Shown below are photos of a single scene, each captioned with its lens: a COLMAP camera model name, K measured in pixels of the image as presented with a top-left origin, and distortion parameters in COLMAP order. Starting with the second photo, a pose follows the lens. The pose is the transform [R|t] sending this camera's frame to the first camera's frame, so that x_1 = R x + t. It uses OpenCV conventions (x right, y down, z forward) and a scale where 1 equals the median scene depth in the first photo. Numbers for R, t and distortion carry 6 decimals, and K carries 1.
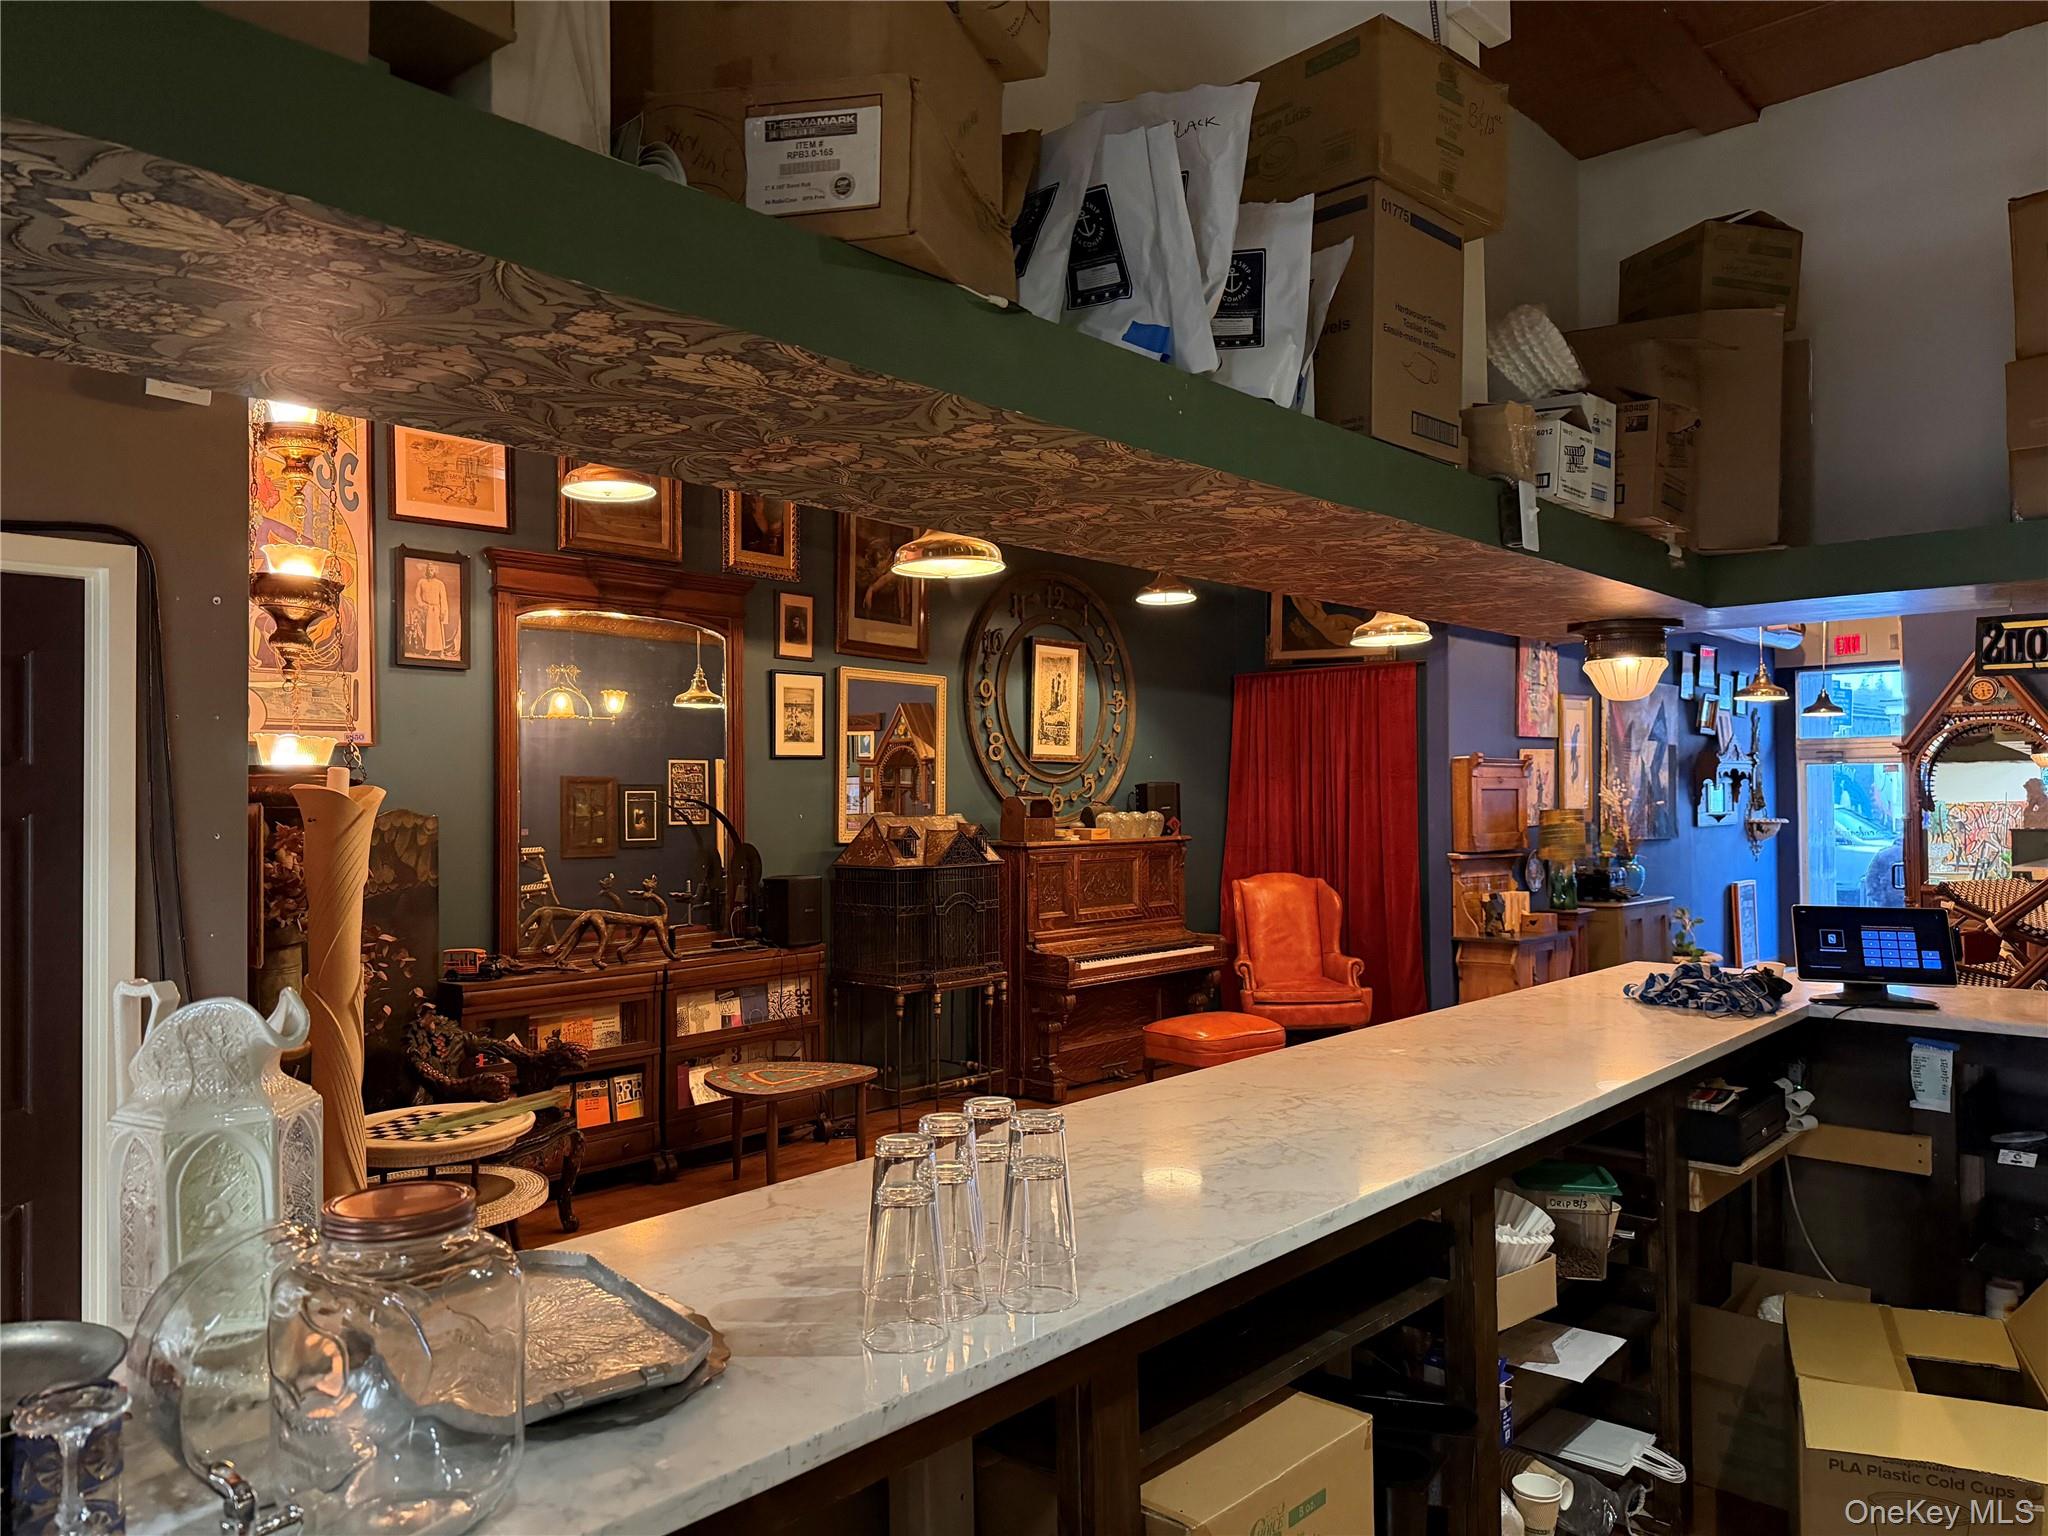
lens RADIAL K [[1430.7, 0, 1014.0], [0, 1430.7, 770.6], [0, 0, 1]] dist [0.096998, -0.123976]
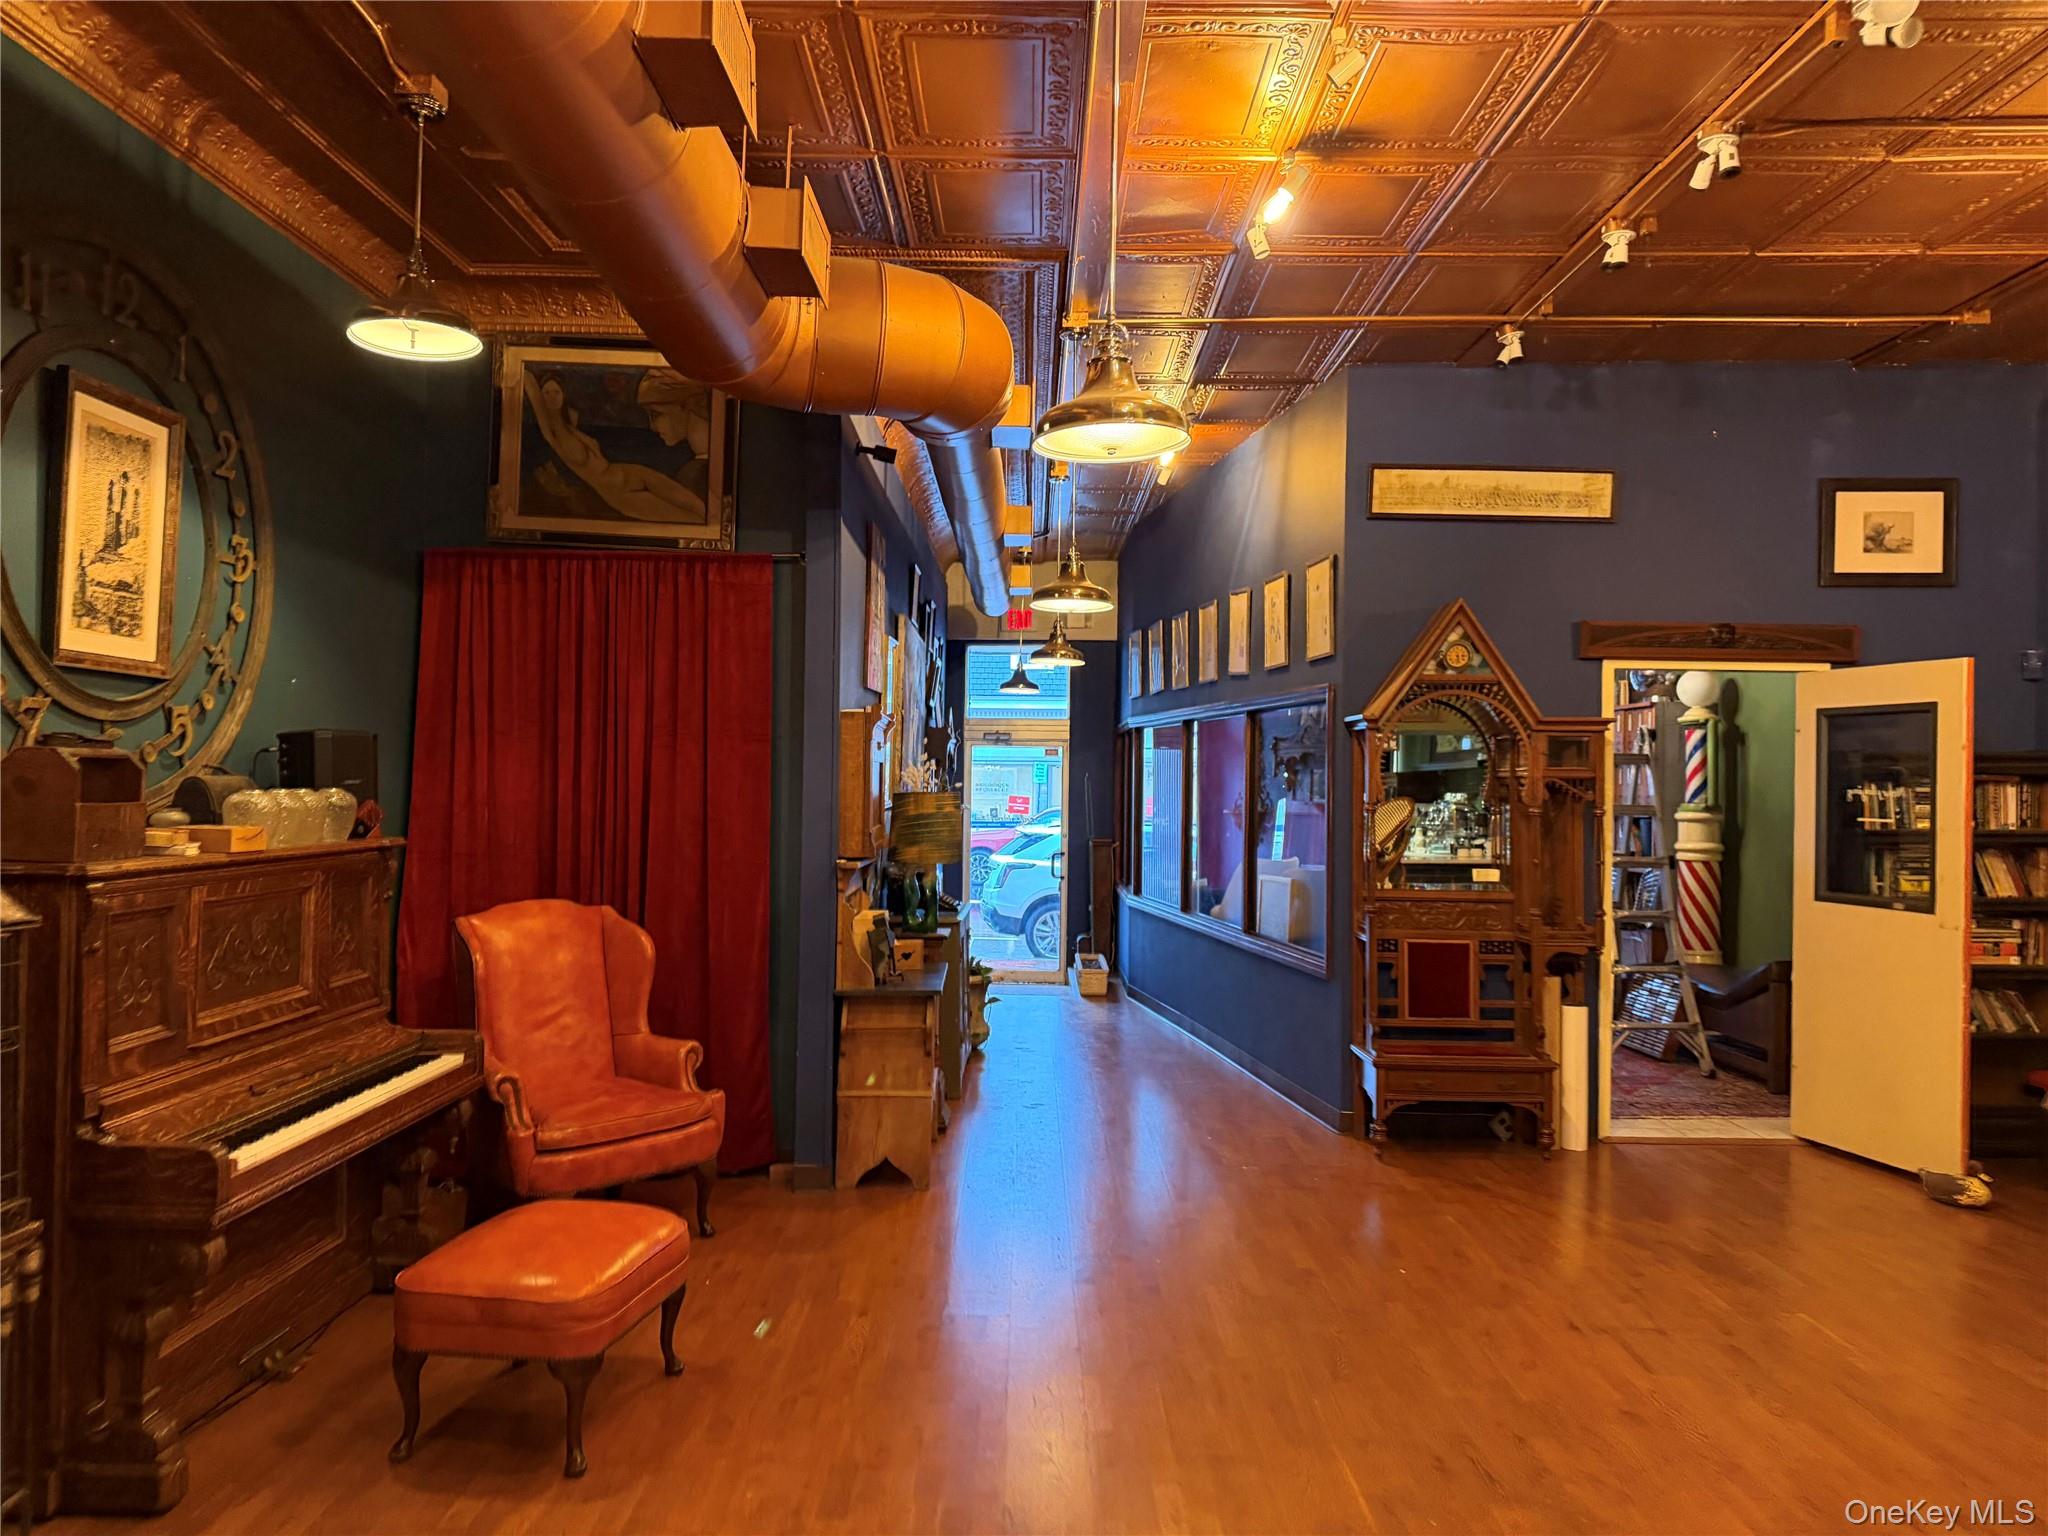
lens RADIAL K [[1430.7, 0, 1015.6], [0, 1430.7, 771.8], [0, 0, 1]] dist [0.096998, -0.123976]
pose [[0.745934, 0.020919, 0.665692, -0.065382], [-0.030334, 0.999536, 0.002581, 0.015820], [-0.665329, -0.022119, 0.746222, 0.520204]]
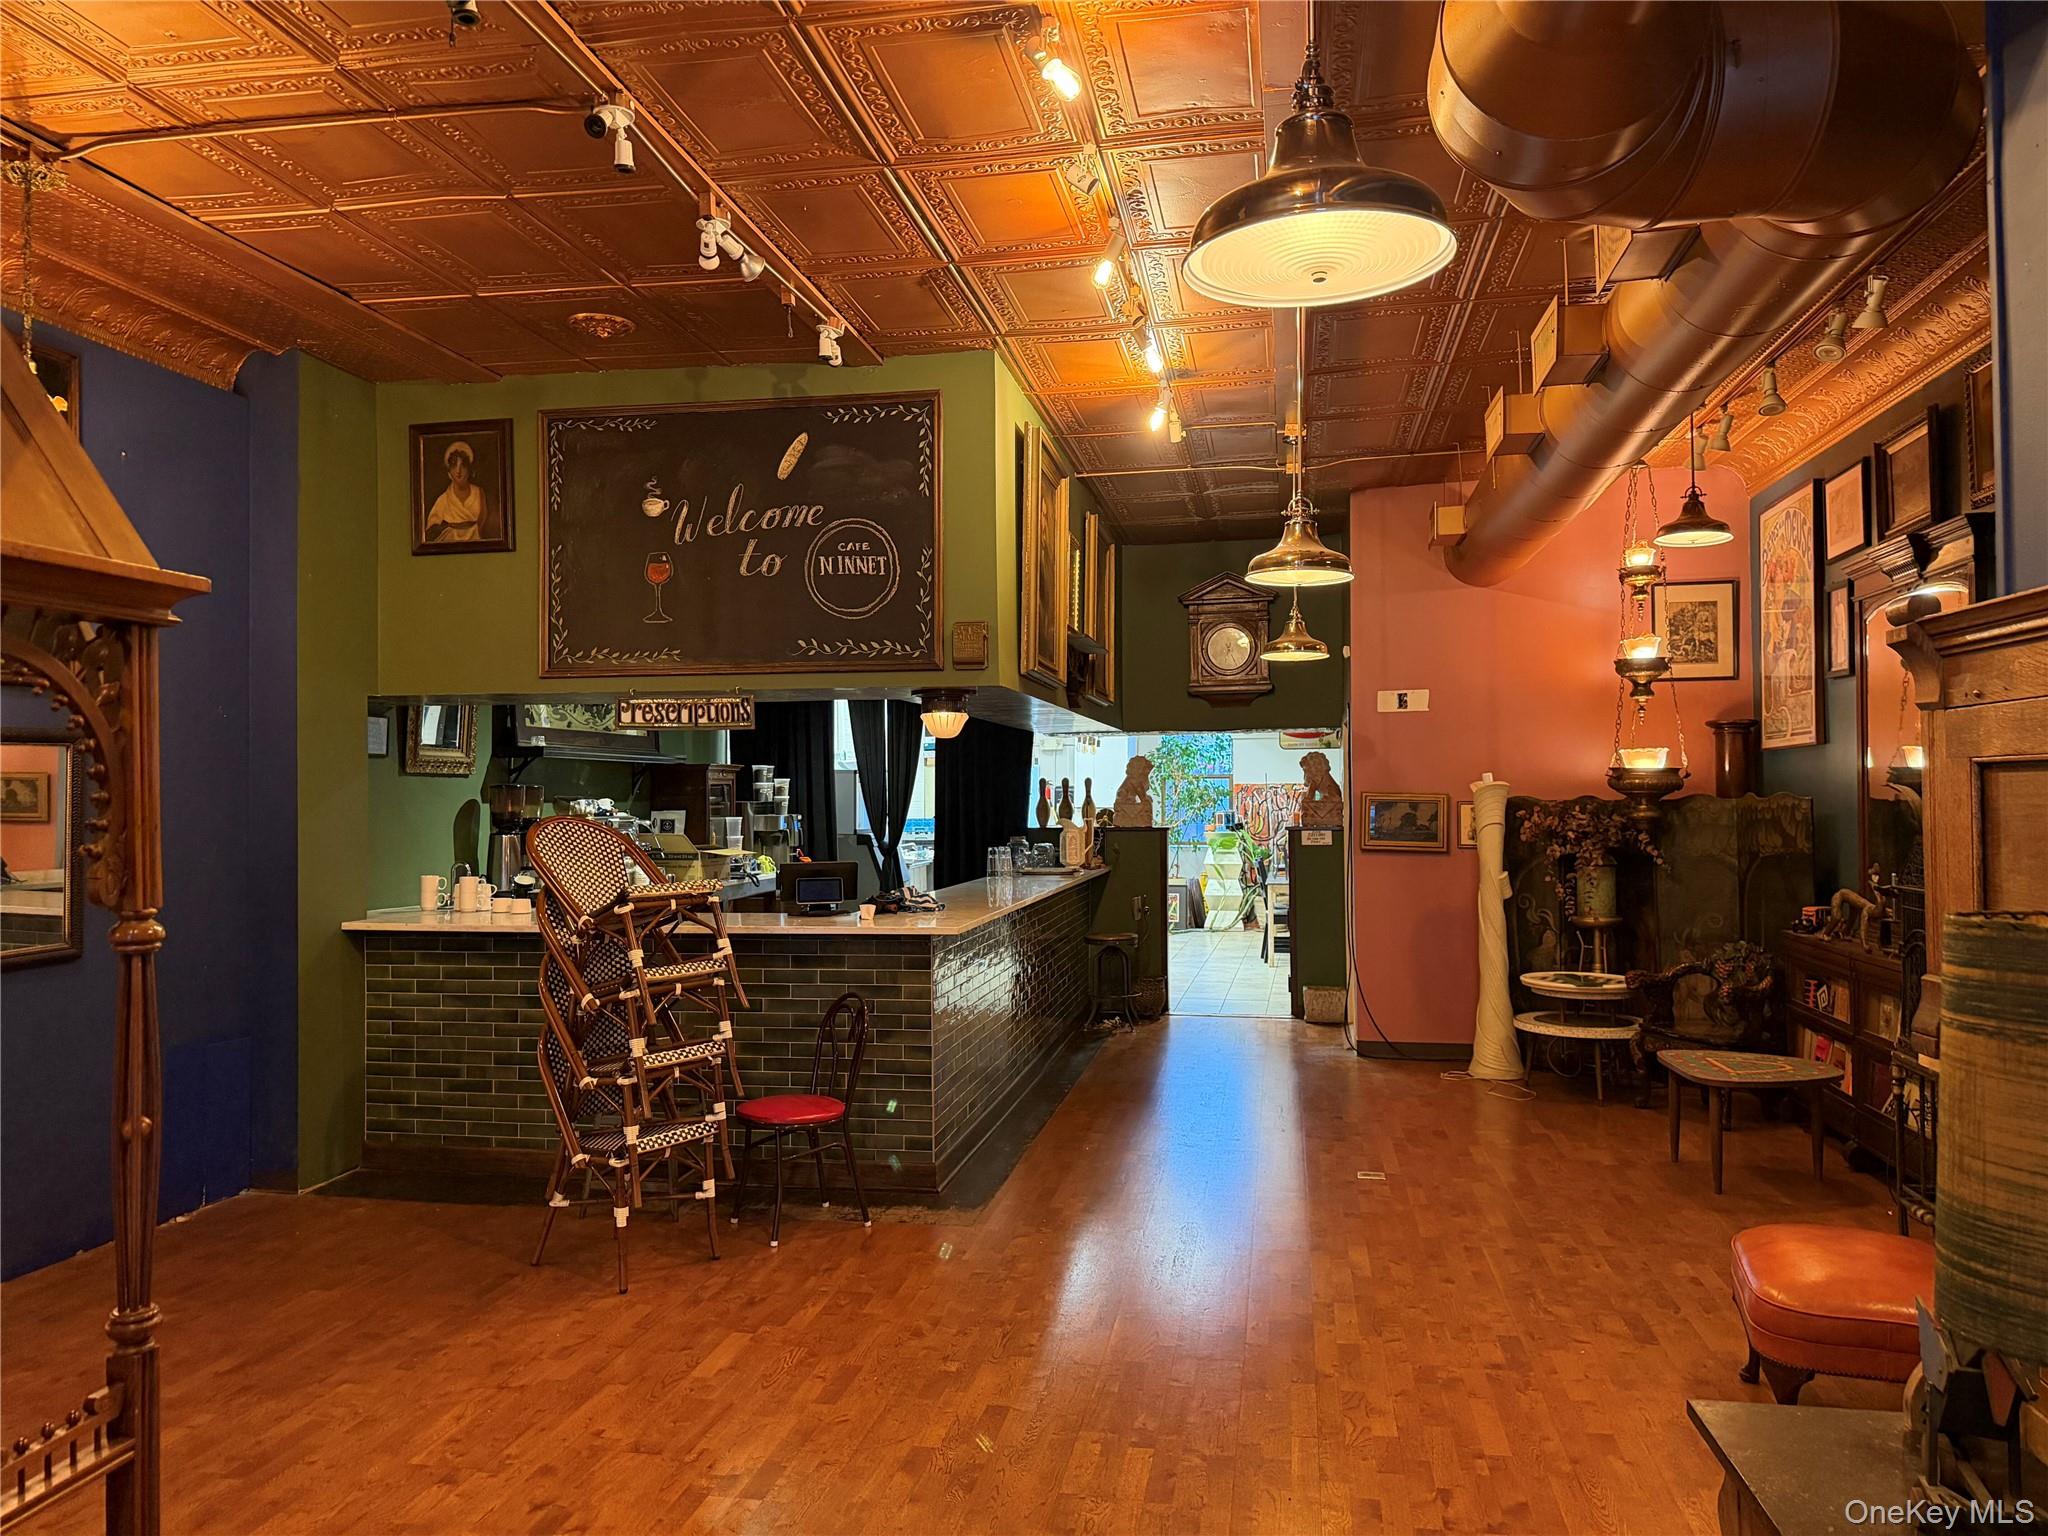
lens RADIAL K [[1430.7, 0, 1030.8], [0, 1430.7, 780.1], [0, 0, 1]] dist [0.096998, -0.123976]
pose [[-0.849651, 0.010340, -0.527245, 0.602188], [0.025000, 0.999473, -0.020688, 0.017504], [0.526753, -0.030759, -0.849462, 1.218290]]
